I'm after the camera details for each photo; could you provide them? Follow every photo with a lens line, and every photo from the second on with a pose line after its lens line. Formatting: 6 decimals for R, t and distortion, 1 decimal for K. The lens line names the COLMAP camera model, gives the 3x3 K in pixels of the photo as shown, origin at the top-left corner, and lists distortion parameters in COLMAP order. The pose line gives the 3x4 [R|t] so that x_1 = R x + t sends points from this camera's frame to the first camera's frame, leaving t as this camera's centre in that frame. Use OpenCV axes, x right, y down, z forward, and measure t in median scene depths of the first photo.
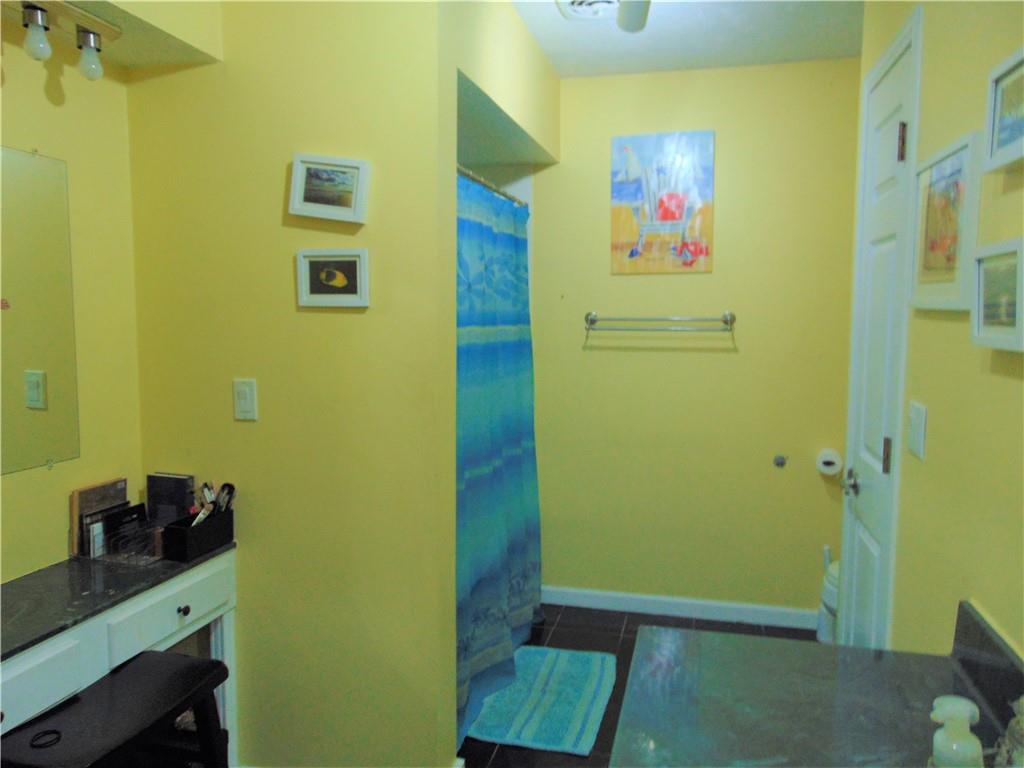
lens RADIAL K [[773.1, 0, 516.1], [0, 773.1, 379.6], [0, 0, 1]] dist [-0.006464, 0.074511]
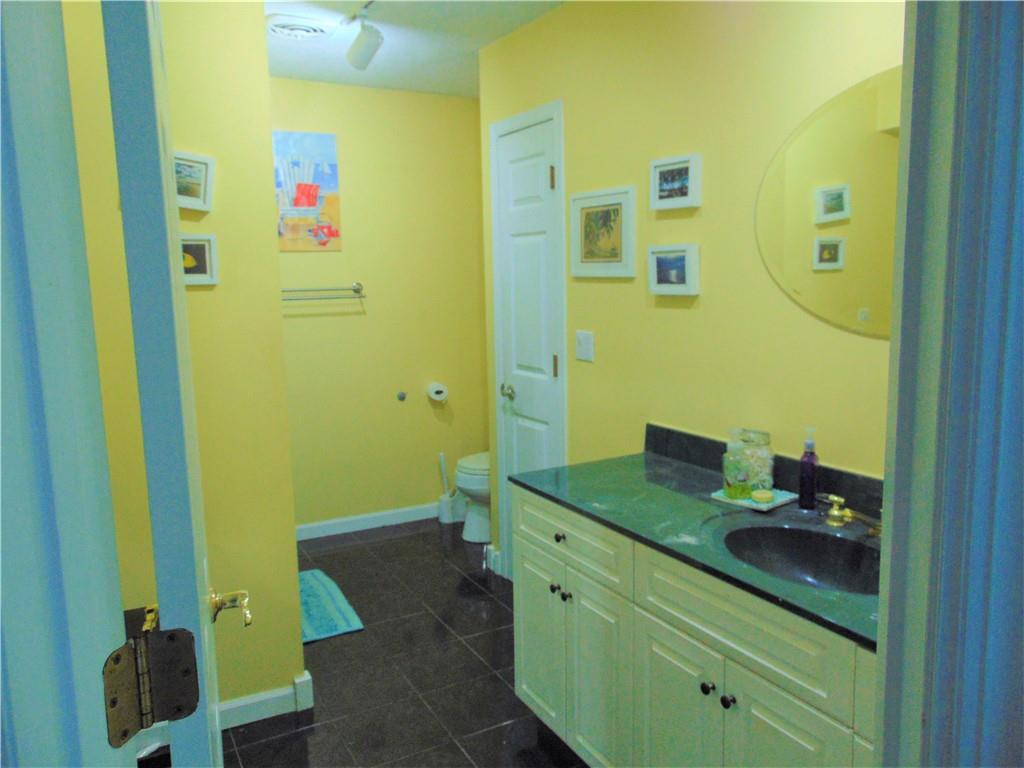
lens RADIAL K [[773.1, 0, 516.1], [0, 773.1, 379.6], [0, 0, 1]] dist [-0.006464, 0.074511]
pose [[0.733389, -0.110048, 0.670843, -0.516468], [0.084705, 0.993913, 0.070444, 0.002408], [-0.674512, 0.005161, 0.738246, -0.123023]]
